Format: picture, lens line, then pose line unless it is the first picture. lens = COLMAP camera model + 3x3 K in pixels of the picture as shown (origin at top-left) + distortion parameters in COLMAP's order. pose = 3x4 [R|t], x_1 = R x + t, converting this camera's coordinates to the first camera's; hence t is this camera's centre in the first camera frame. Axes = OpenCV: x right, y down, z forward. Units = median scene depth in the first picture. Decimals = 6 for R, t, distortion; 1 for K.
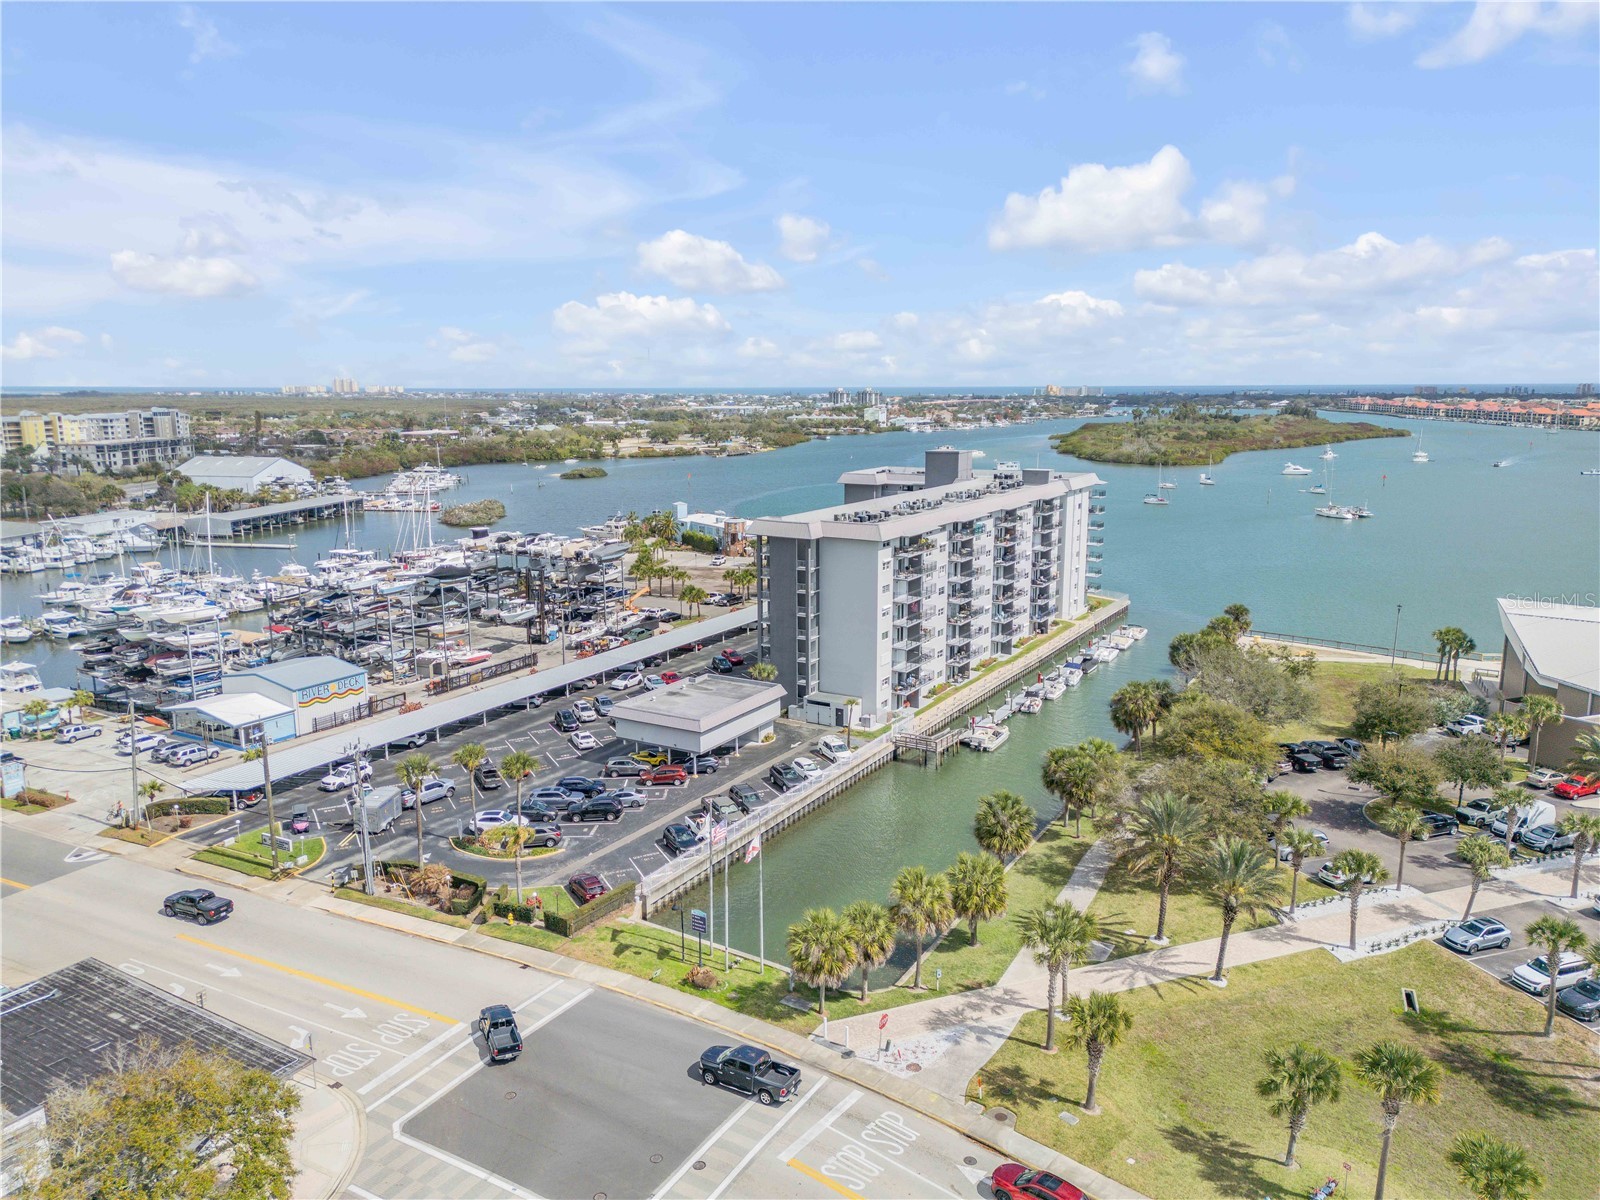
lens RADIAL K [[1116.0, 0, 800.0], [0, 1116.0, 600.0], [0, 0, 1]] dist [0.089064, -0.091179]
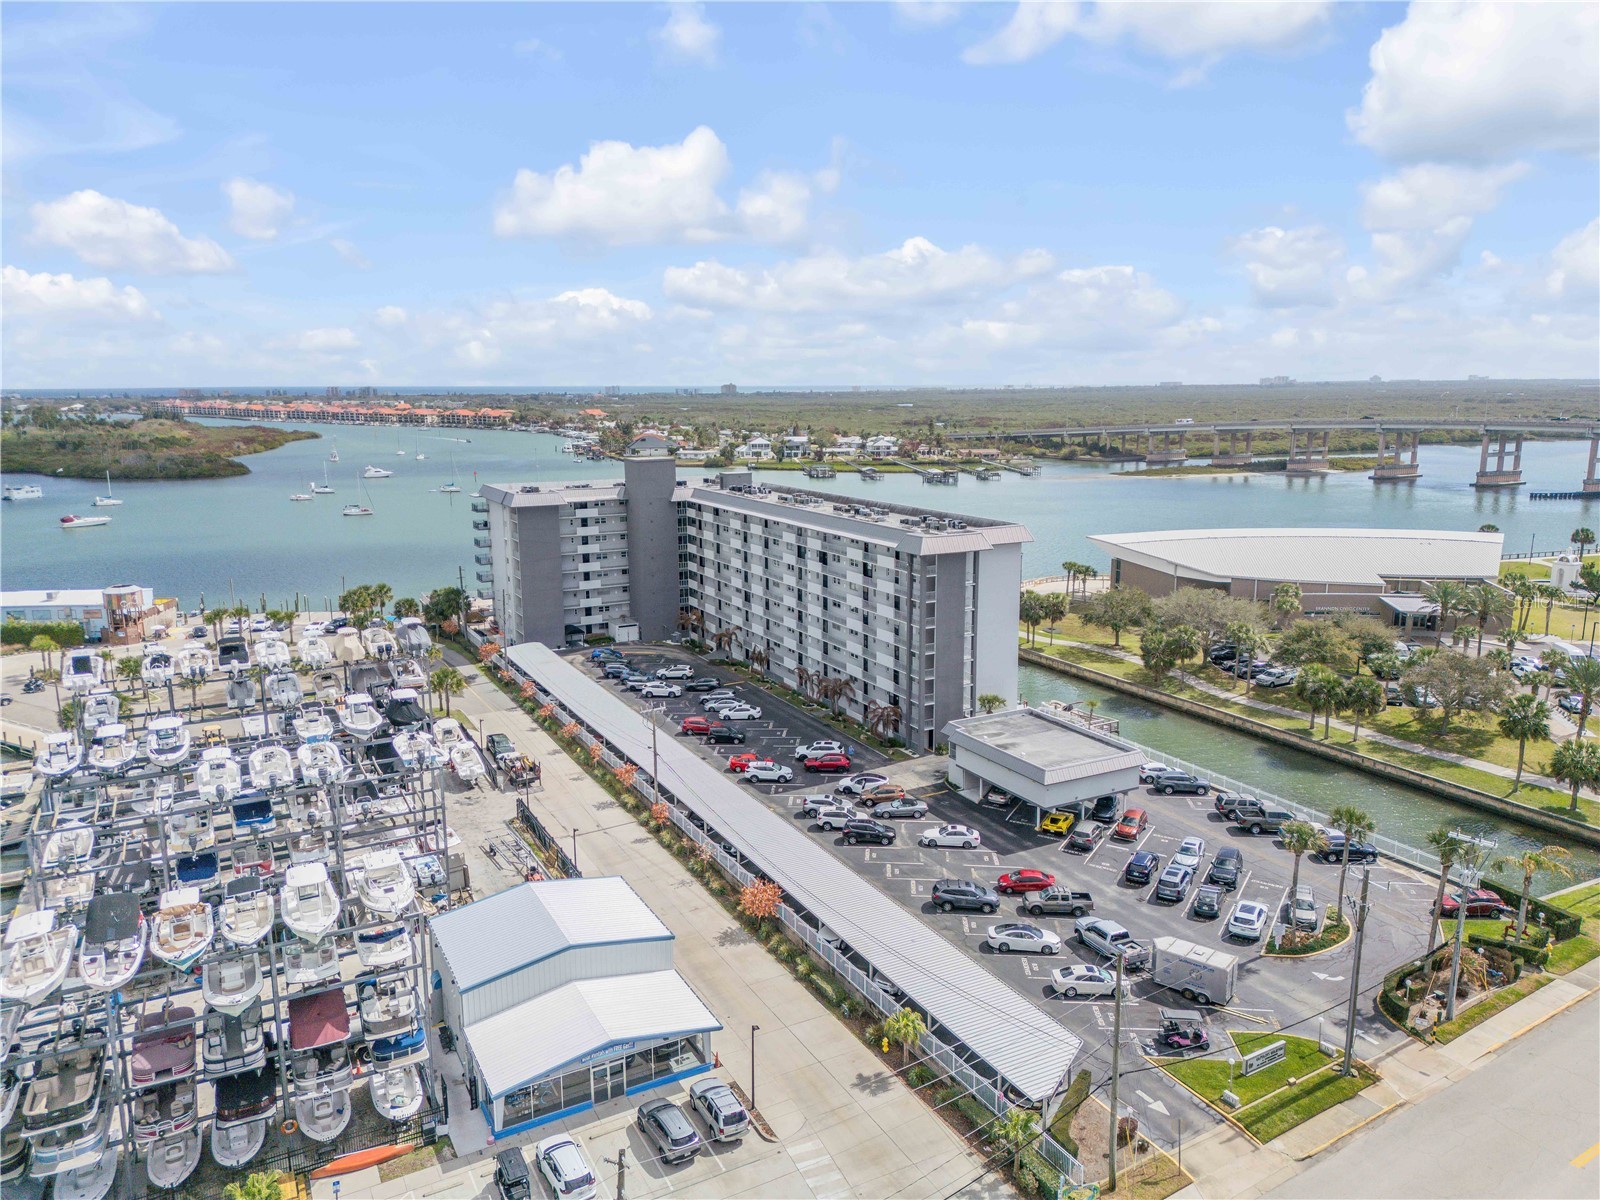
lens RADIAL K [[1116.0, 0, 800.0], [0, 1116.0, 600.0], [0, 0, 1]] dist [0.089064, -0.091179]
pose [[0.515962, -0.162357, 0.841085, -0.802401], [0.164491, 0.982380, 0.088724, -0.113867], [-0.840670, 0.092573, 0.533577, 0.599526]]
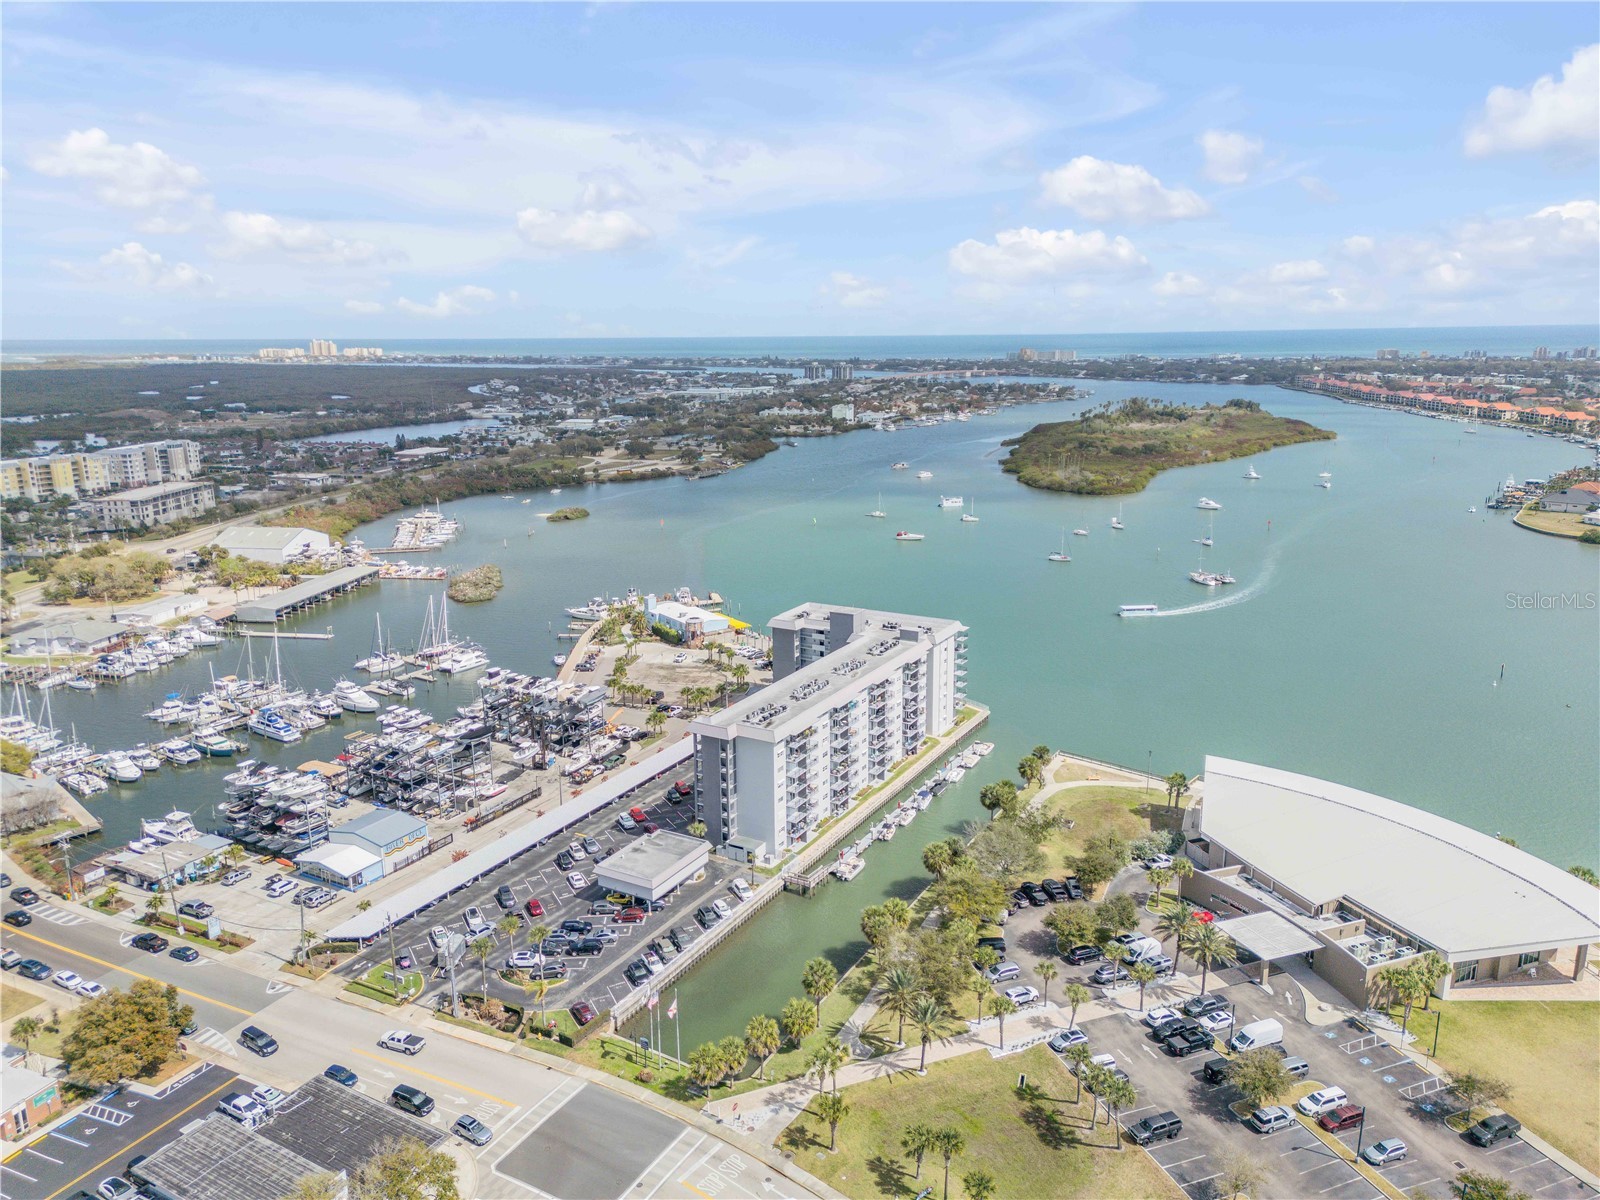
lens RADIAL K [[1116.0, 0, 800.0], [0, 1116.0, 600.0], [0, 0, 1]] dist [0.089064, -0.091179]
pose [[0.999851, -0.010461, 0.013719, 0.081172], [0.009816, 0.998878, 0.046320, -0.289188], [-0.014188, -0.046178, 0.998832, -0.450582]]
